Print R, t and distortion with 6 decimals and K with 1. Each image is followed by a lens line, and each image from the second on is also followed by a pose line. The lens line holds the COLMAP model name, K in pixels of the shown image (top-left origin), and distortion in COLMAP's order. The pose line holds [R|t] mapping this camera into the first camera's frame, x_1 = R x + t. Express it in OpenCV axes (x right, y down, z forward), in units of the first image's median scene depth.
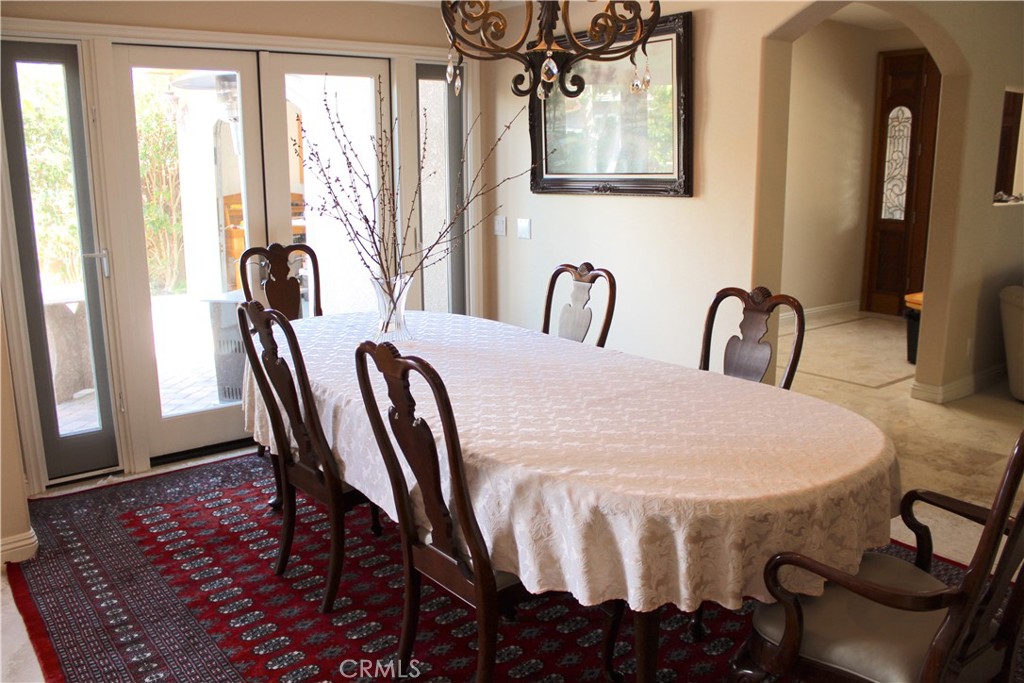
lens RADIAL K [[849.0, 0, 512.0], [0, 849.0, 341.5], [0, 0, 1]] dist [-0.159451, 0.133187]
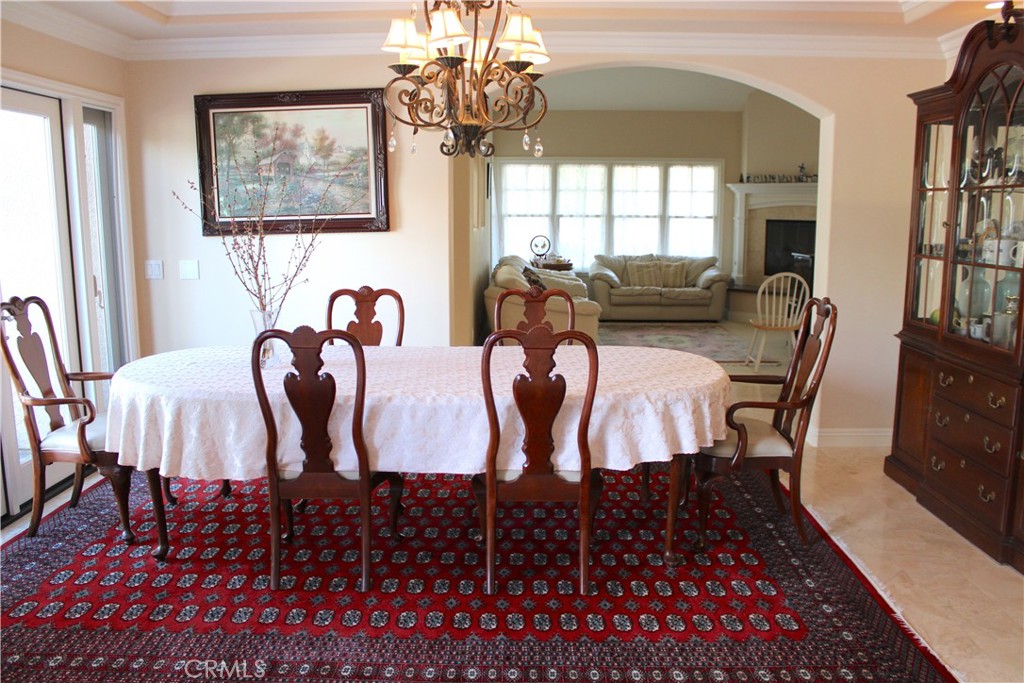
lens RADIAL K [[849.0, 0, 512.0], [0, 849.0, 341.5], [0, 0, 1]] dist [-0.159451, 0.133187]
pose [[0.643122, -0.120200, 0.756271, -0.677814], [0.156584, 0.987378, 0.023775, -0.008490], [-0.749583, 0.103129, 0.653827, 0.039757]]
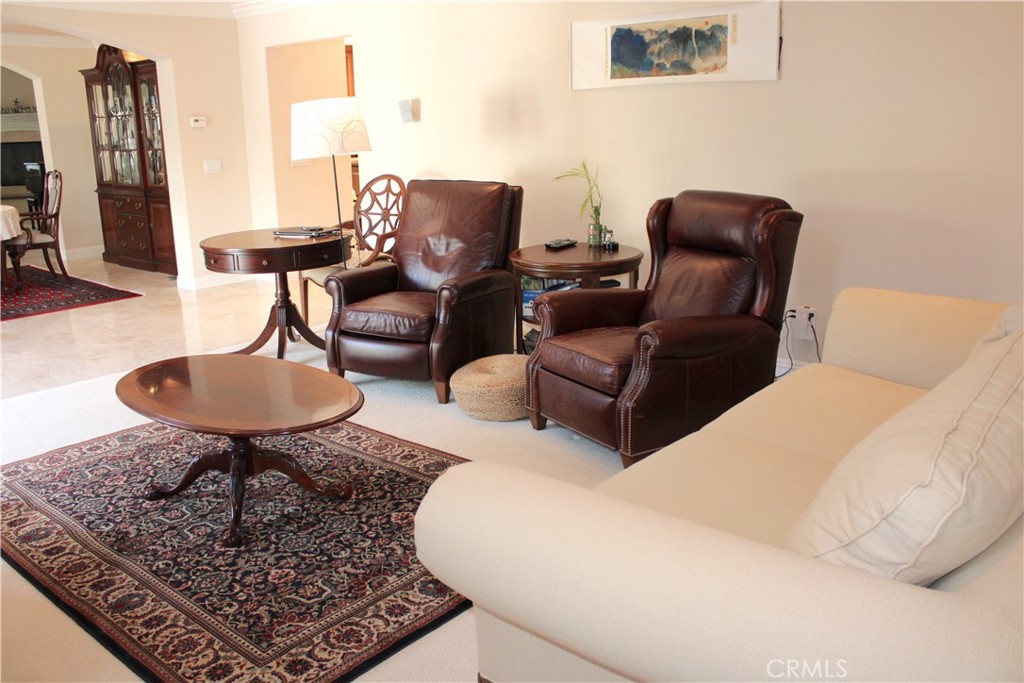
lens RADIAL K [[890.9, 0, 512.0], [0, 890.9, 341.5], [0, 0, 1]] dist [-0.162887, 0.168117]
pose [[-0.156970, -0.240080, 0.957978, -2.098358], [0.229468, 0.934591, 0.271818, 0.100896], [-0.960575, 0.262492, -0.091612, -0.412261]]
